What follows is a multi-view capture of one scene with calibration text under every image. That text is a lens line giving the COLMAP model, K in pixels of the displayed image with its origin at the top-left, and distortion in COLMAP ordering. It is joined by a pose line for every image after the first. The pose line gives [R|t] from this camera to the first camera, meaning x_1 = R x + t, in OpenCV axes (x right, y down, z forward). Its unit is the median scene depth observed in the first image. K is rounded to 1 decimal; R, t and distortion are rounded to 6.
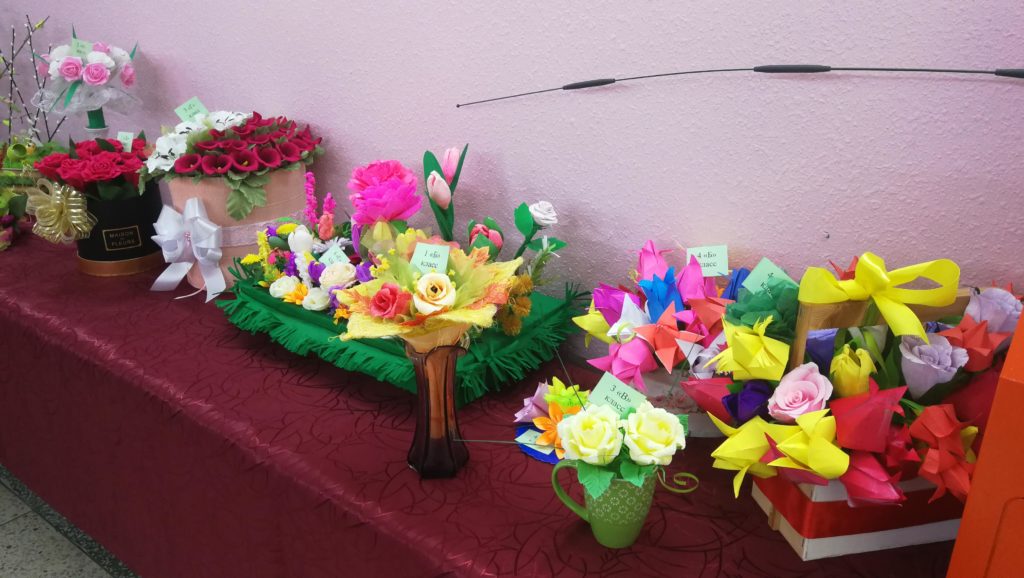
lens RADIAL K [[811.4, 0, 509.9], [0, 811.4, 284.6], [0, 0, 1]] dist [0.028155, -0.035074]
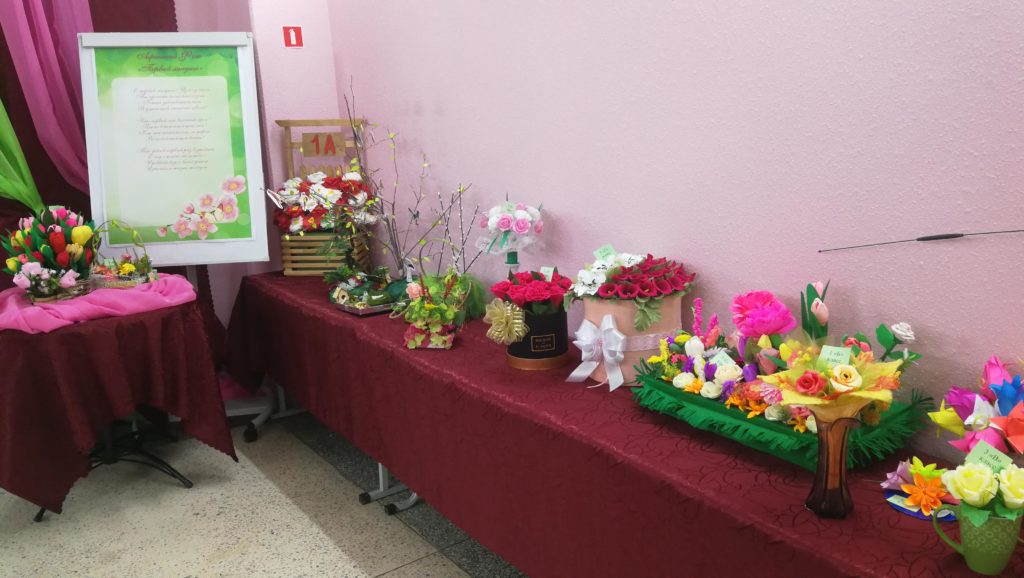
lens RADIAL K [[811.4, 0, 512.5], [0, 811.4, 290.2], [0, 0, 1]] dist [0.028155, -0.035074]
pose [[0.961340, 0.023468, -0.274361, -0.192151], [-0.067050, 0.986322, -0.150573, 0.081886], [0.267075, 0.163148, 0.949765, -0.414736]]
